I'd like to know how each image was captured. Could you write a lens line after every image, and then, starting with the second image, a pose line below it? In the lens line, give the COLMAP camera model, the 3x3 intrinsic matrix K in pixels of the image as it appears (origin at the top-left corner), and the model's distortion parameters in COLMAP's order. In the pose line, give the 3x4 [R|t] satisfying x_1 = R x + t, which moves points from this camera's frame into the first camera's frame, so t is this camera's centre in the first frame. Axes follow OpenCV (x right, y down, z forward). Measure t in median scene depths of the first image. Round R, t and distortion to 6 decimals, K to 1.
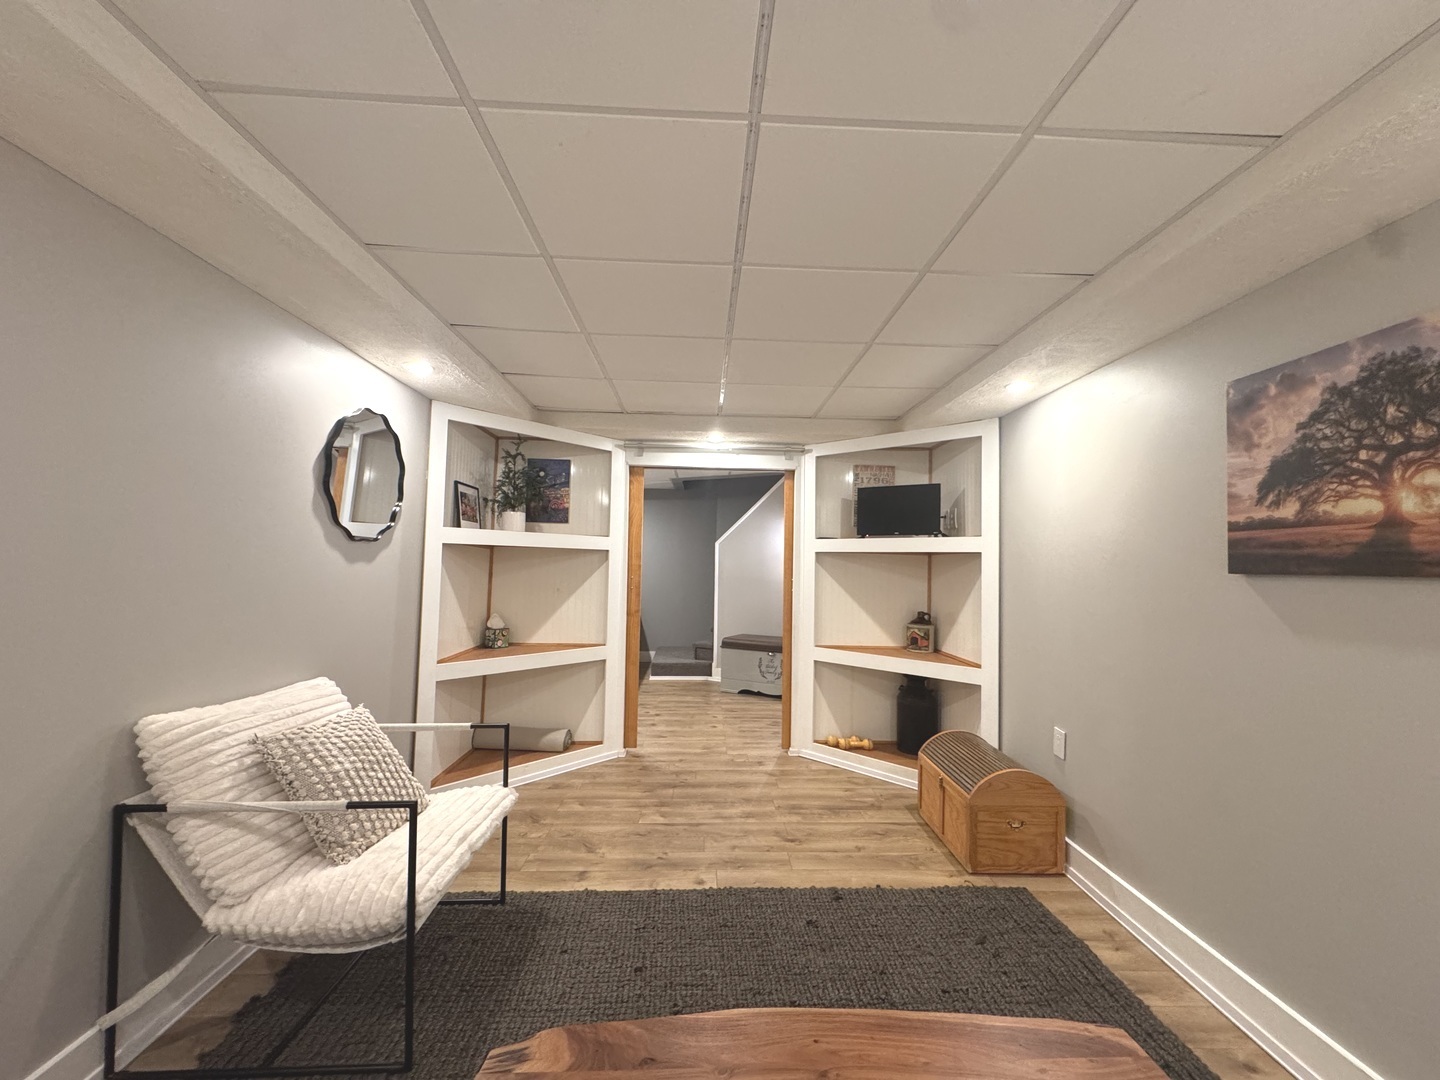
lens RADIAL K [[577.7, 0, 718.7], [0, 577.7, 542.3], [0, 0, 1]] dist [0.000803, 0.000613]
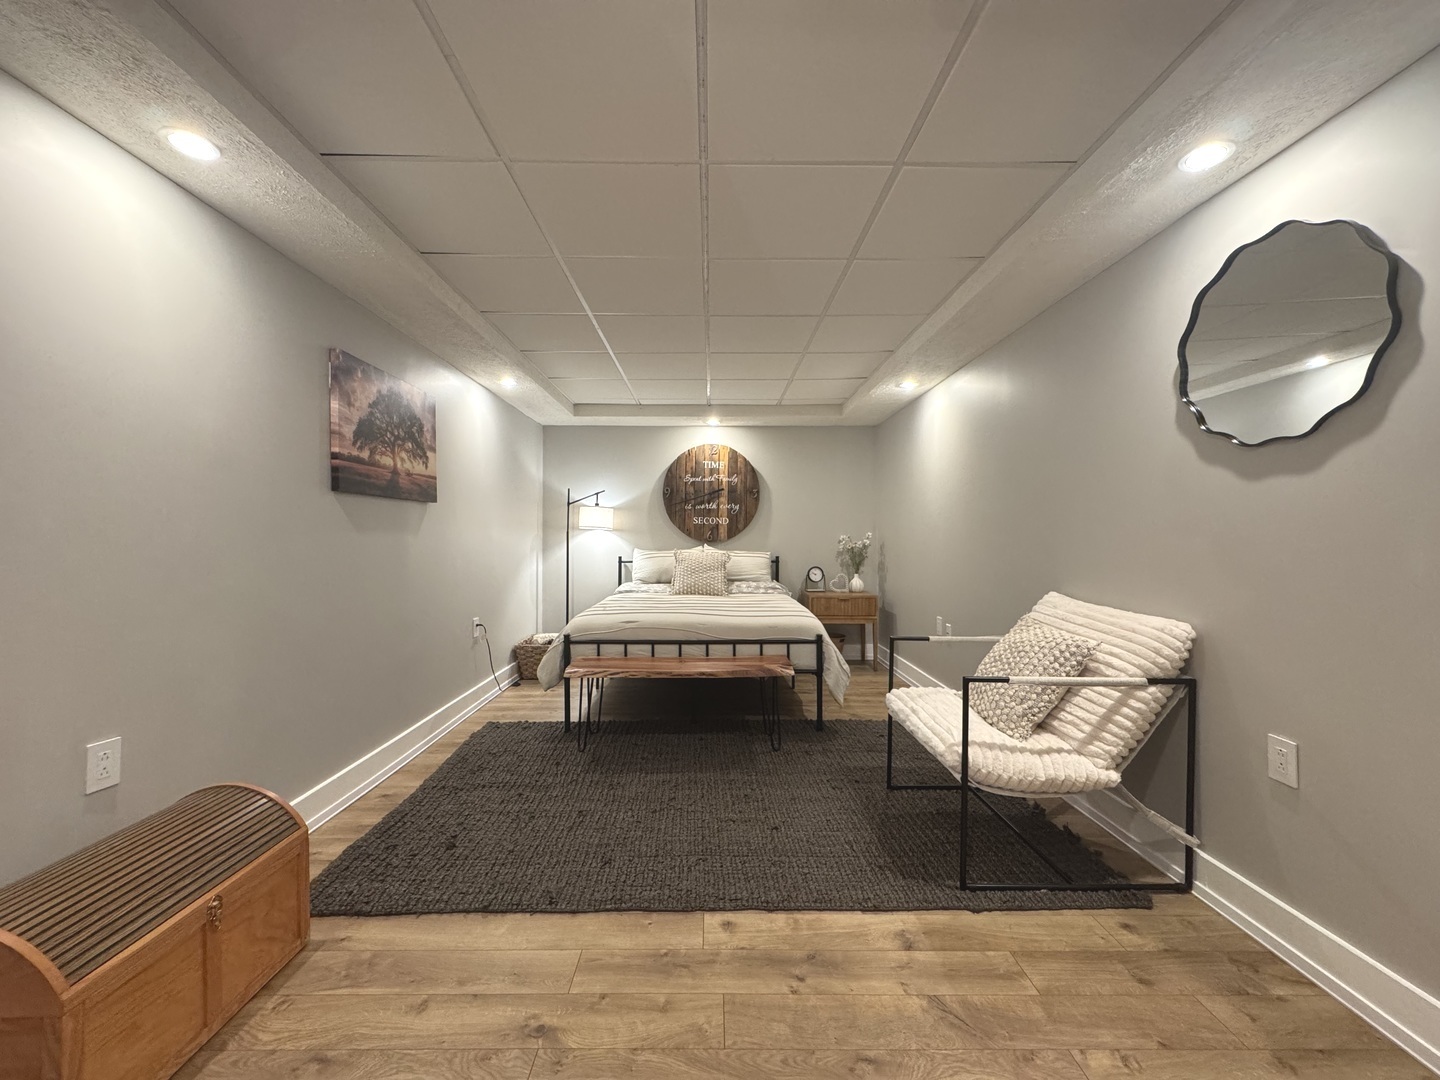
lens RADIAL K [[577.7, 0, 721.4], [0, 577.7, 540.9], [0, 0, 1]] dist [0.000803, 0.000613]
pose [[-0.999718, -0.019657, 0.013291, -0.037326], [-0.020077, 0.999279, -0.032214, 0.219265], [-0.012648, -0.032472, -0.999393, 2.594170]]
